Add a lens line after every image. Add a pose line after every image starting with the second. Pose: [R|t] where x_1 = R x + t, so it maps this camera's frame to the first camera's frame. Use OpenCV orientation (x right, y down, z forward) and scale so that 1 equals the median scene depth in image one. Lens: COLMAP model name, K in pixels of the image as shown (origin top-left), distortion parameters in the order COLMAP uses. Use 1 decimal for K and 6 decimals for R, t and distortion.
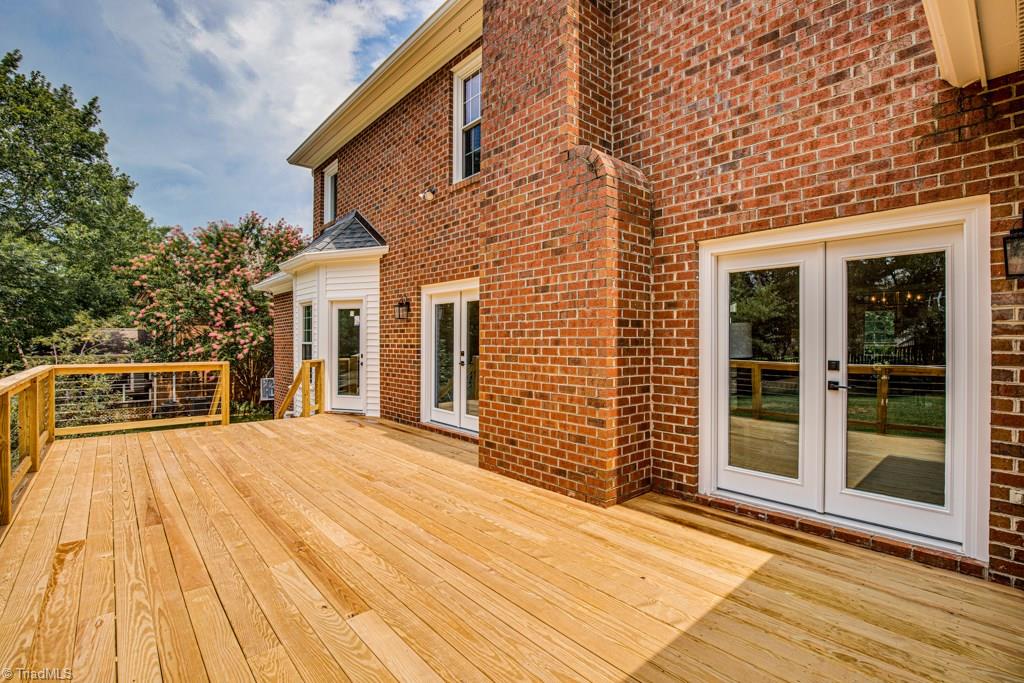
lens RADIAL K [[461.8, 0, 512.0], [0, 461.8, 341.5], [0, 0, 1]] dist [-0.000624, -0.000150]
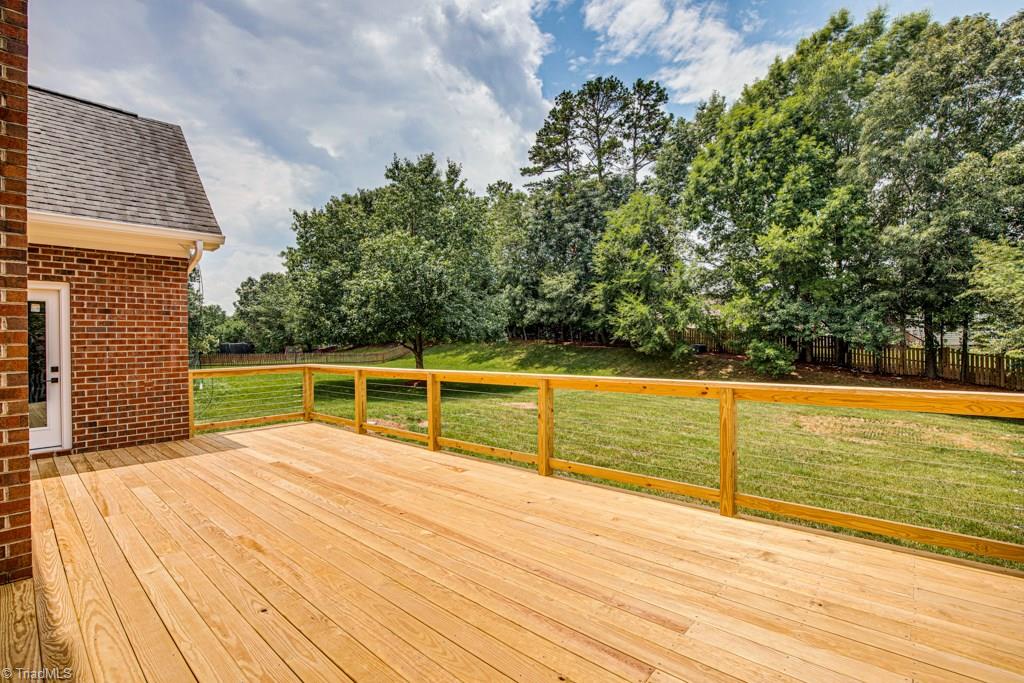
lens RADIAL K [[461.8, 0, 512.0], [0, 461.8, 341.5], [0, 0, 1]] dist [-0.000624, -0.000150]
pose [[-0.993442, 0.024523, -0.111676, -0.688237], [0.024755, 0.999693, -0.000688, -0.001371], [0.111625, -0.003448, -0.993744, 1.868754]]
